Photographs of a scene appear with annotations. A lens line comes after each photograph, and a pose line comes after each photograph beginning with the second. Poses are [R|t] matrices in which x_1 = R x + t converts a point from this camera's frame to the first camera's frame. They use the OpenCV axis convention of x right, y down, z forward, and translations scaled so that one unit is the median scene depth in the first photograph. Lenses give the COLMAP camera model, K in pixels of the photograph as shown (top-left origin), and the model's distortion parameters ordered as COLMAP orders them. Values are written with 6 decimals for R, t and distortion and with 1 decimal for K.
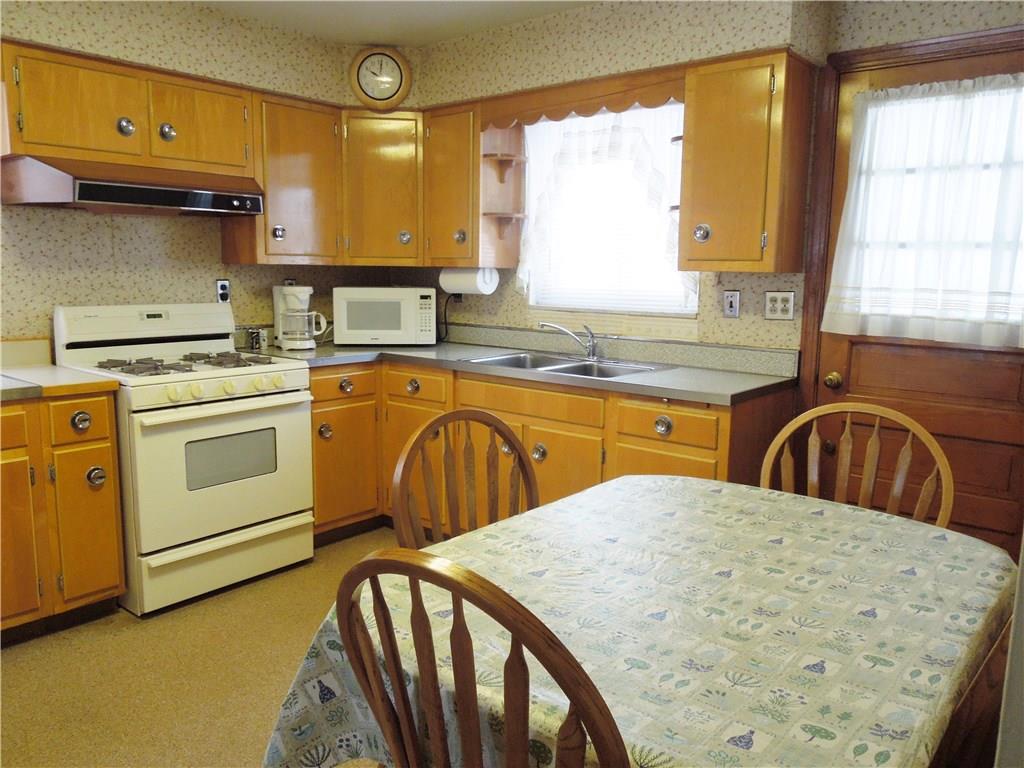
lens RADIAL K [[774.4, 0, 512.0], [0, 774.4, 384.0], [0, 0, 1]] dist [-0.008297, -0.000132]
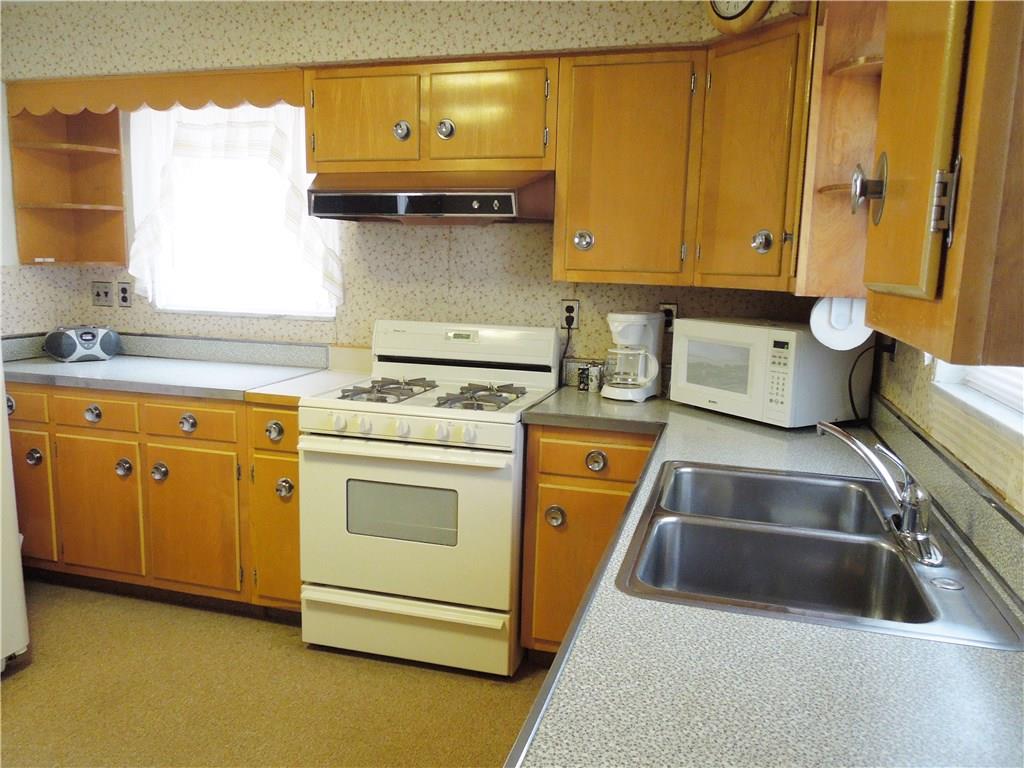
lens RADIAL K [[780.1, 0, 512.0], [0, 780.1, 384.0], [0, 0, 1]] dist [-0.007140, 0.001809]
pose [[0.401382, 0.135972, -0.905762, 0.400093], [-0.155723, 0.984652, 0.078808, -0.116464], [0.902576, 0.109415, 0.416395, 0.693487]]
